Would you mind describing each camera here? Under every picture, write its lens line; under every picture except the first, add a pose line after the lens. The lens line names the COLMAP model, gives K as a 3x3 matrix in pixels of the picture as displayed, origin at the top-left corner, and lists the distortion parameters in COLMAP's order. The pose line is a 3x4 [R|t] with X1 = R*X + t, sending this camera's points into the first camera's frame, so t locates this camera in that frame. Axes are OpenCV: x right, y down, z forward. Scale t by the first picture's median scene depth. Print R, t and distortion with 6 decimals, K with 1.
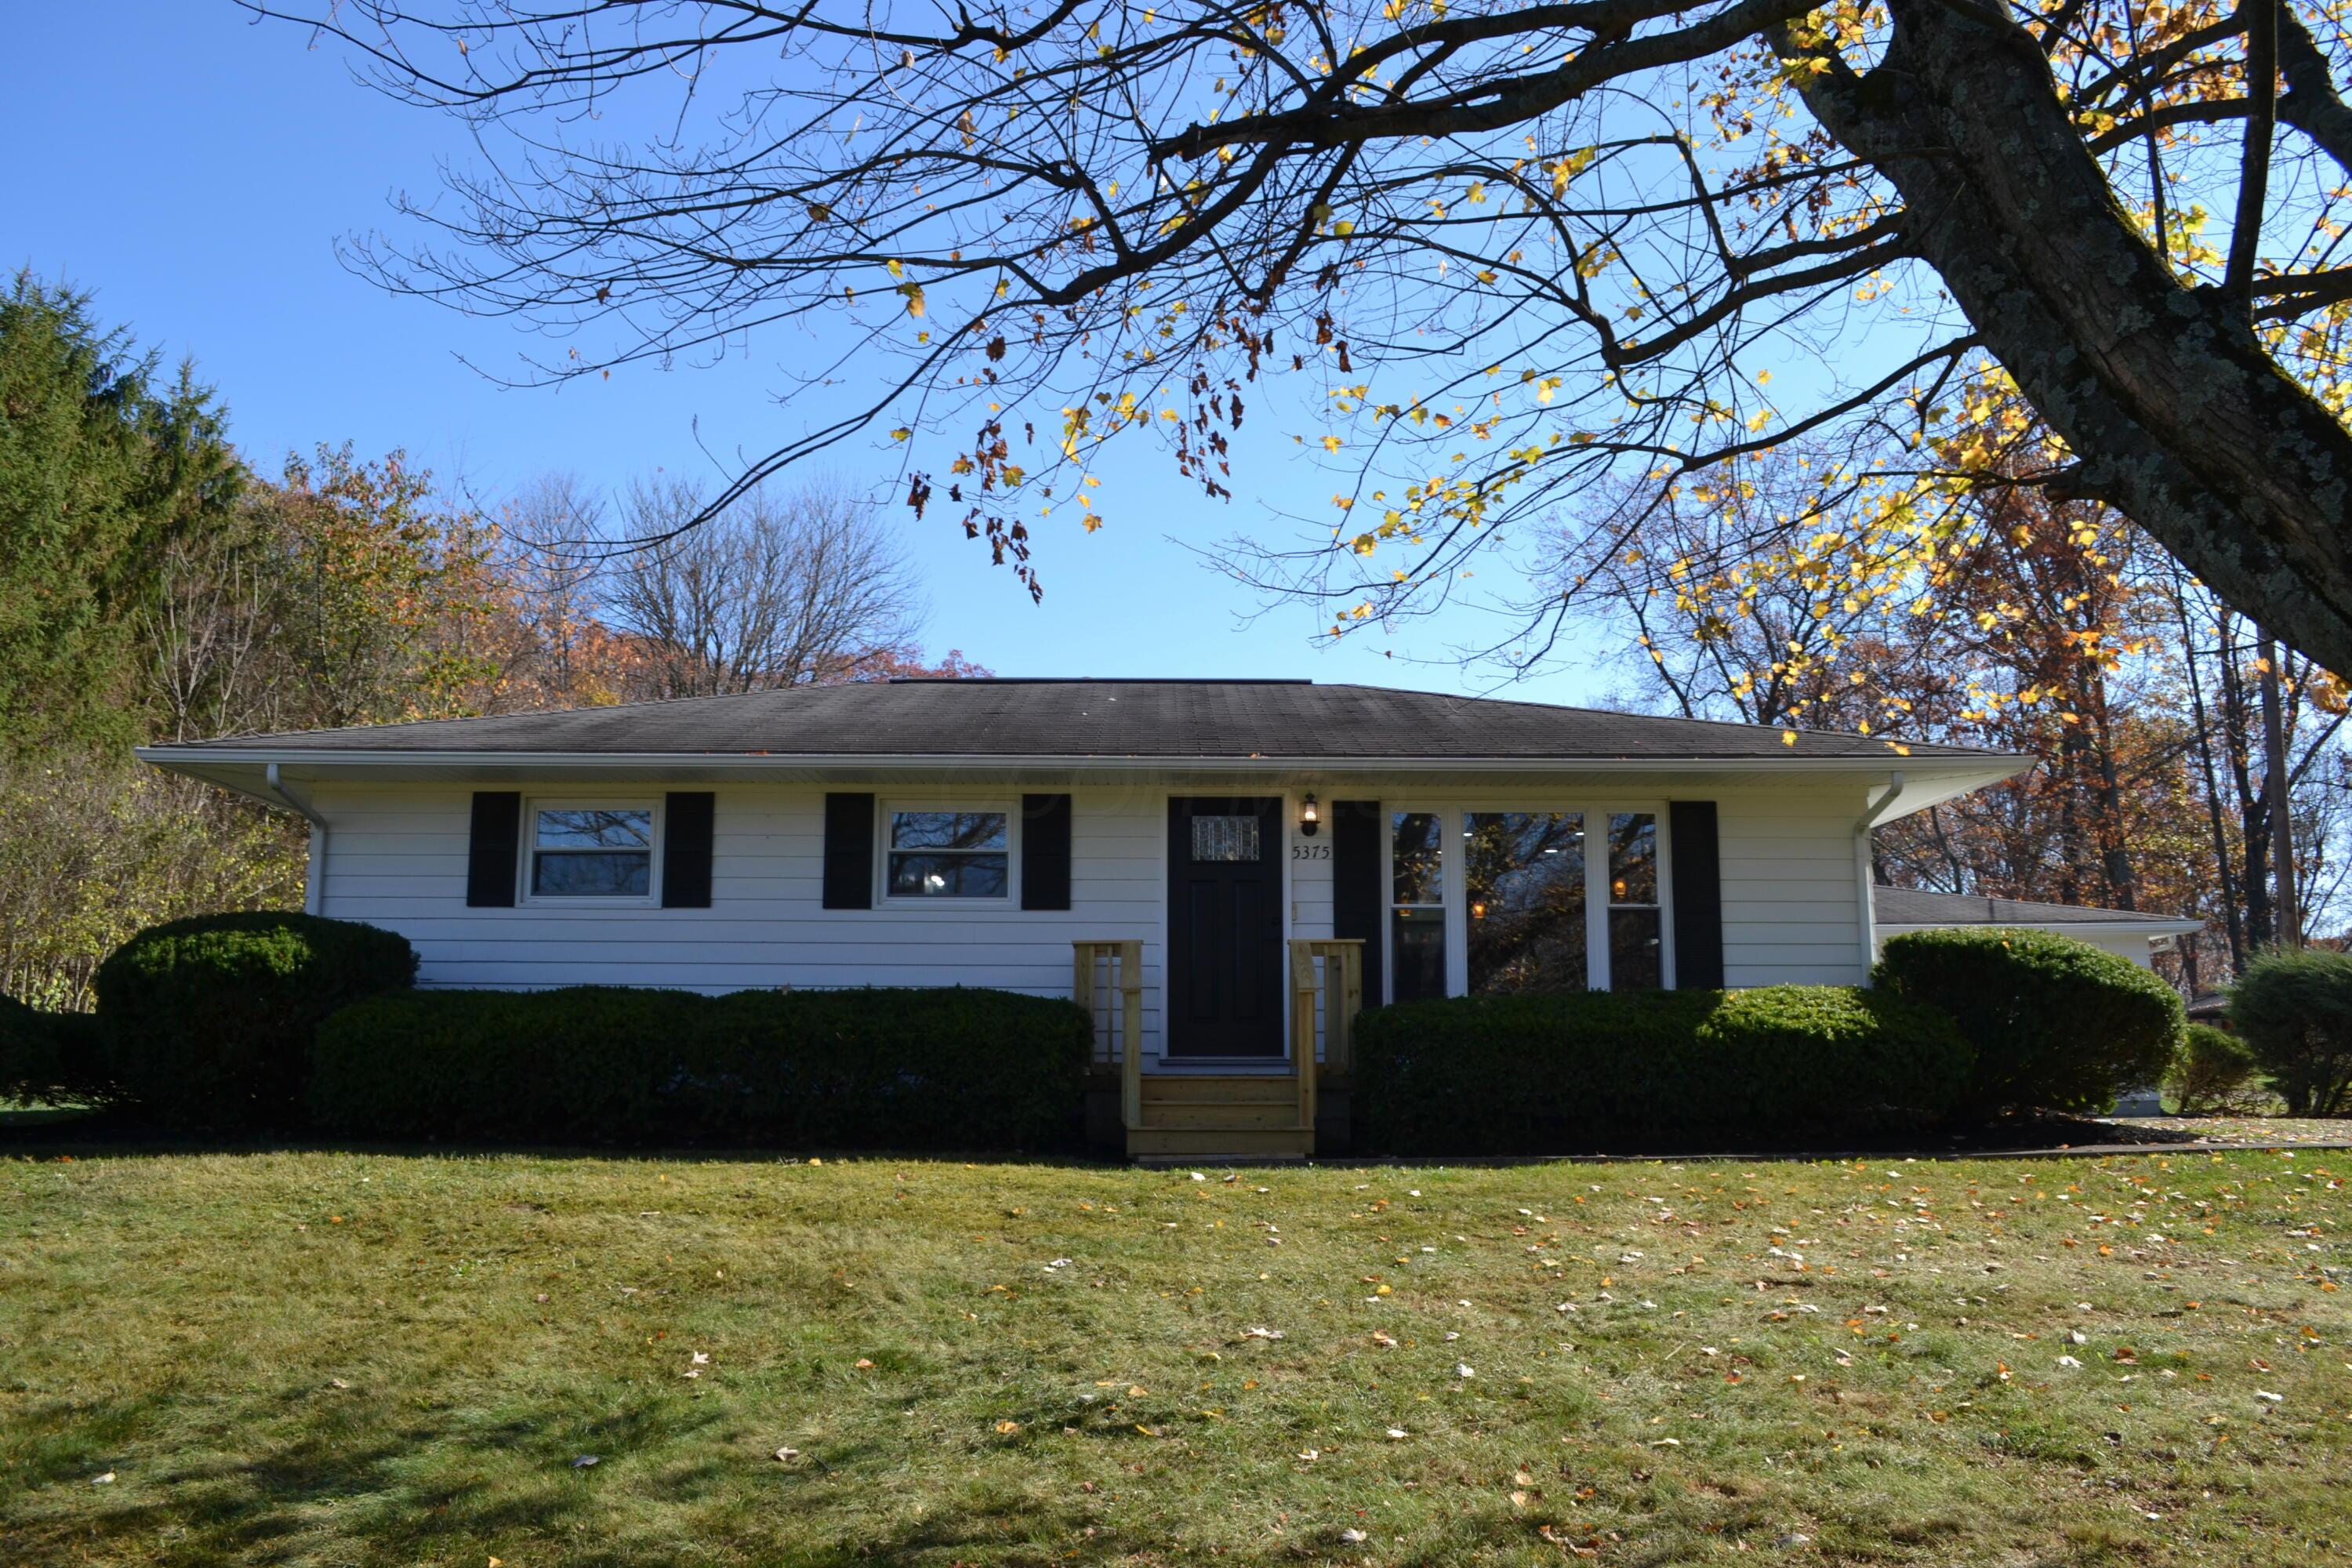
lens RADIAL K [[1919.5, 0, 1181.8], [0, 1919.5, 784.0], [0, 0, 1]] dist [-0.075589, 0.008199]
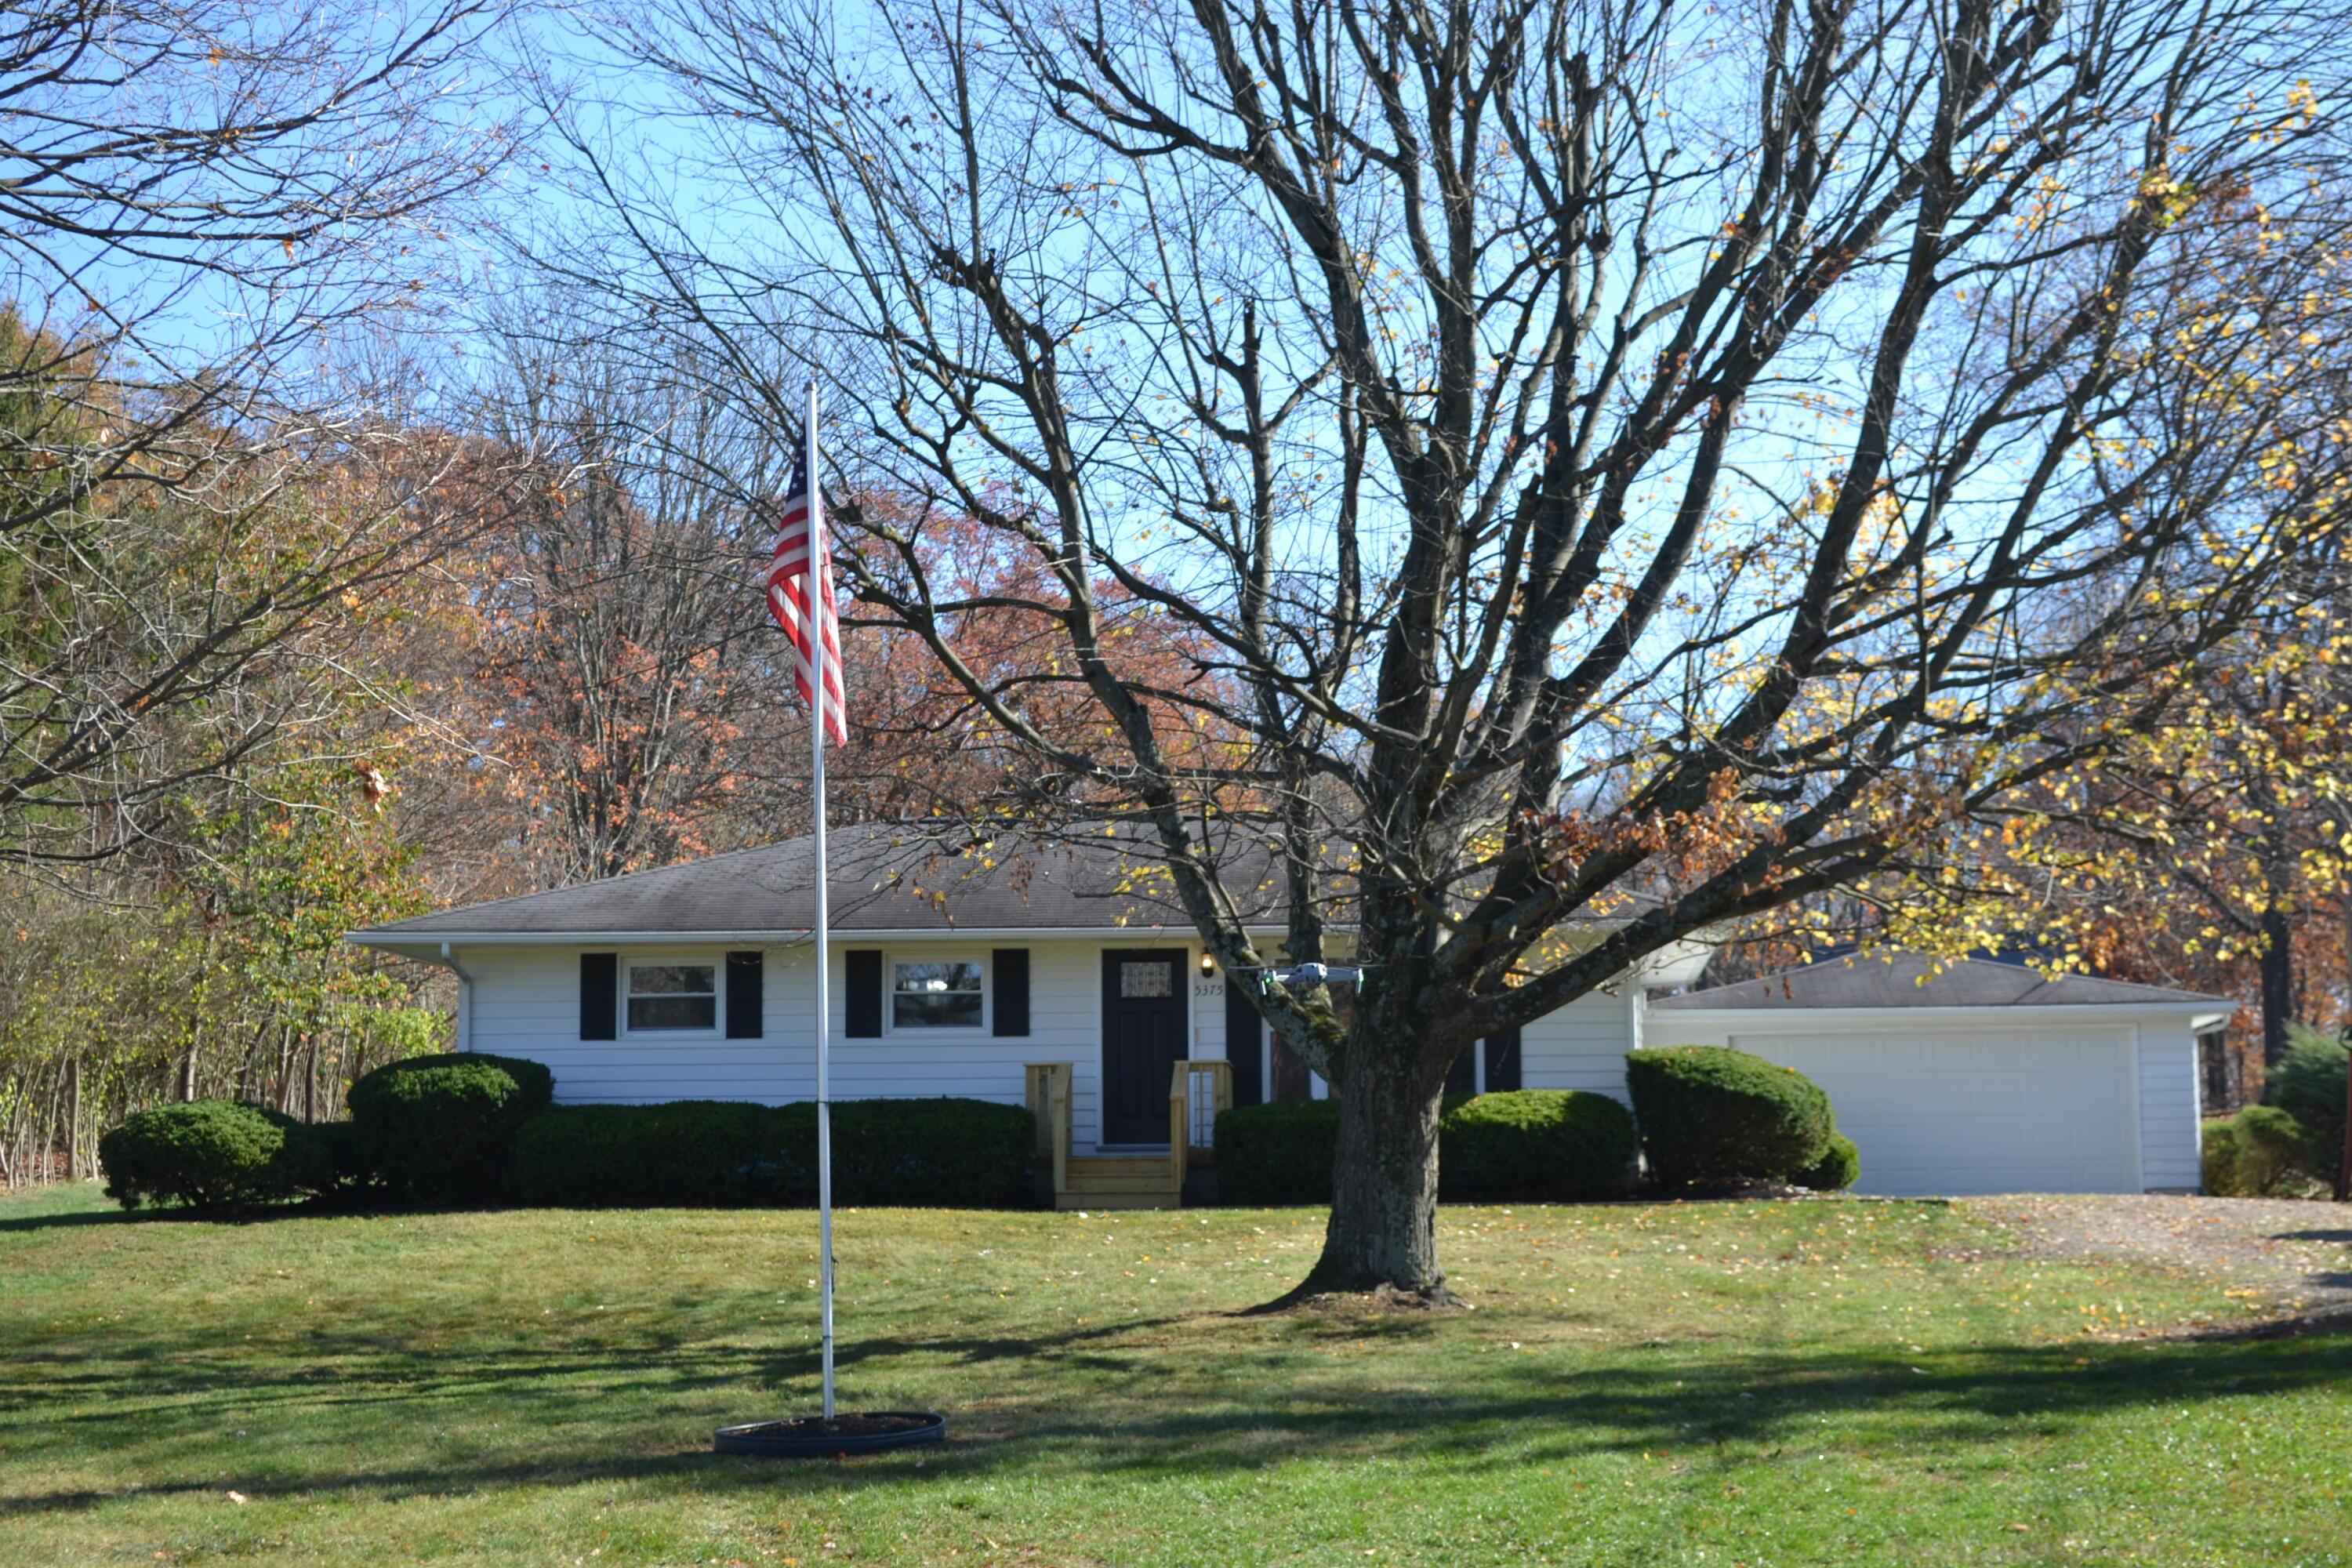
lens RADIAL K [[4226.4, 0, 1179.1], [0, 4226.4, 786.1], [0, 0, 1]] dist [0.003592, 0.000000]
pose [[0.996298, -0.016890, -0.084295, 0.299454], [0.021324, 0.998421, 0.051976, -0.261341], [0.083284, -0.053581, 0.995084, -1.929497]]
